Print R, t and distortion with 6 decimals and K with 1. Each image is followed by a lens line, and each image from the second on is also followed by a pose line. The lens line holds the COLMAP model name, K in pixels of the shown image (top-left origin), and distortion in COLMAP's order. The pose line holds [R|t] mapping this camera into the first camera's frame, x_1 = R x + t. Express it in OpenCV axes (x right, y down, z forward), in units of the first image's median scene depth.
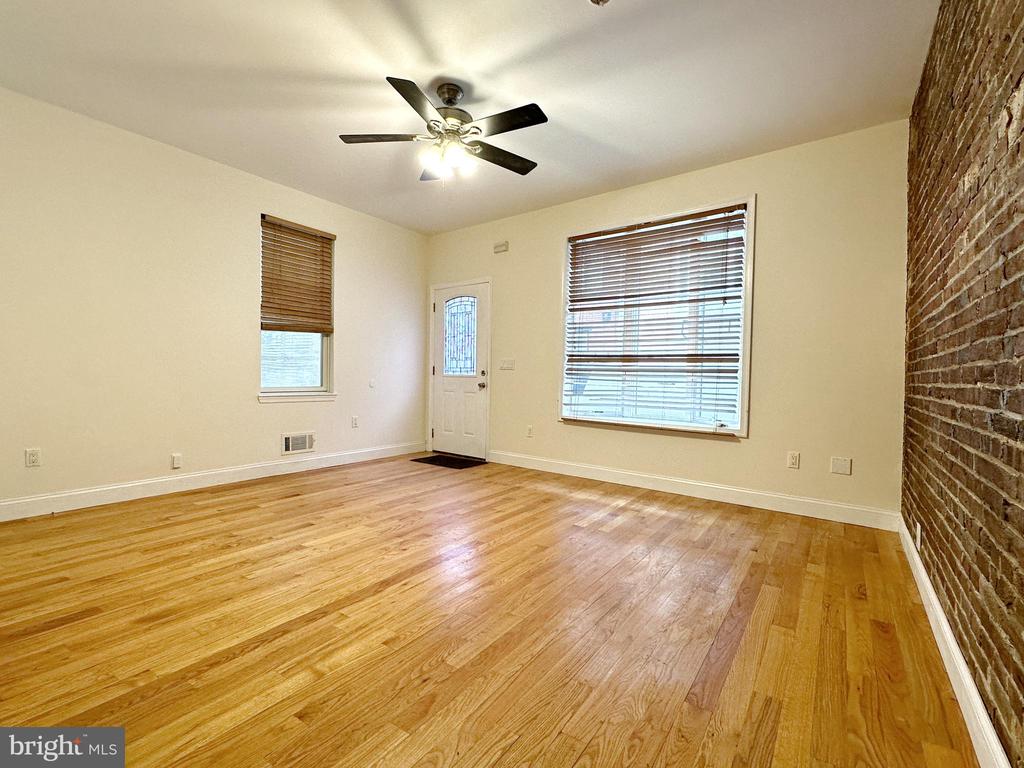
lens RADIAL K [[476.3, 0, 513.2], [0, 476.3, 386.7], [0, 0, 1]] dist [-0.002461, 0.000186]
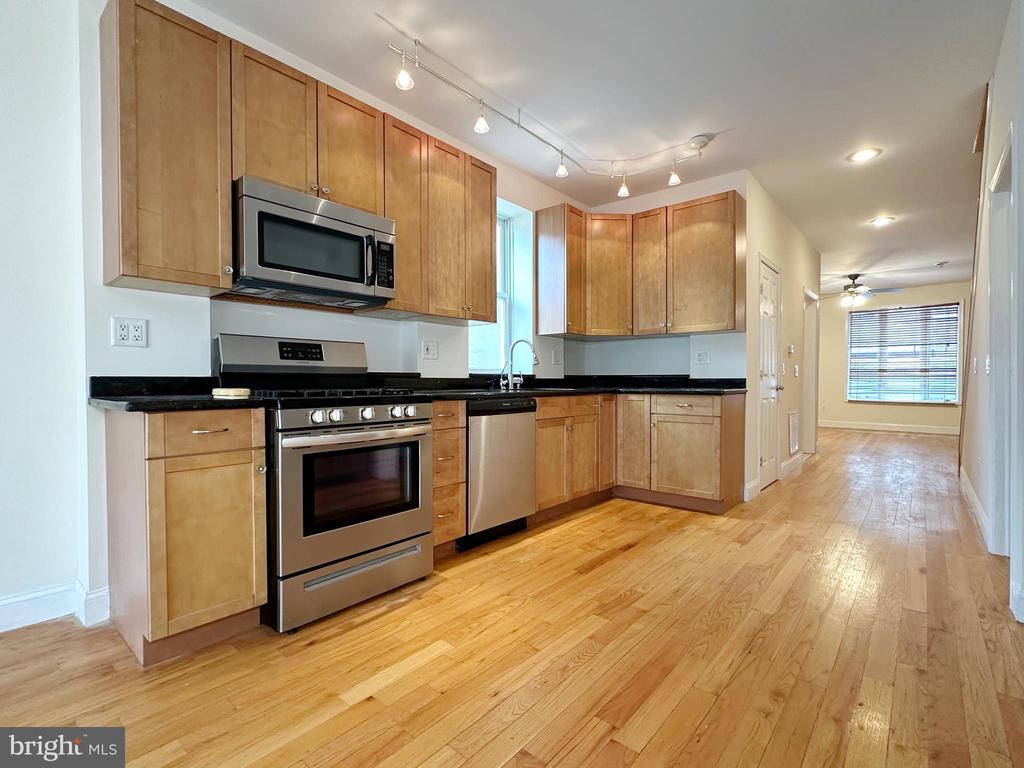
lens RADIAL K [[476.3, 0, 508.8], [0, 476.3, 385.8], [0, 0, 1]] dist [-0.002461, 0.000186]
pose [[0.994522, -0.016279, -0.103252, -1.356900], [0.014454, 0.999726, -0.018400, 0.024632], [0.103524, 0.016806, 0.994485, -1.410147]]
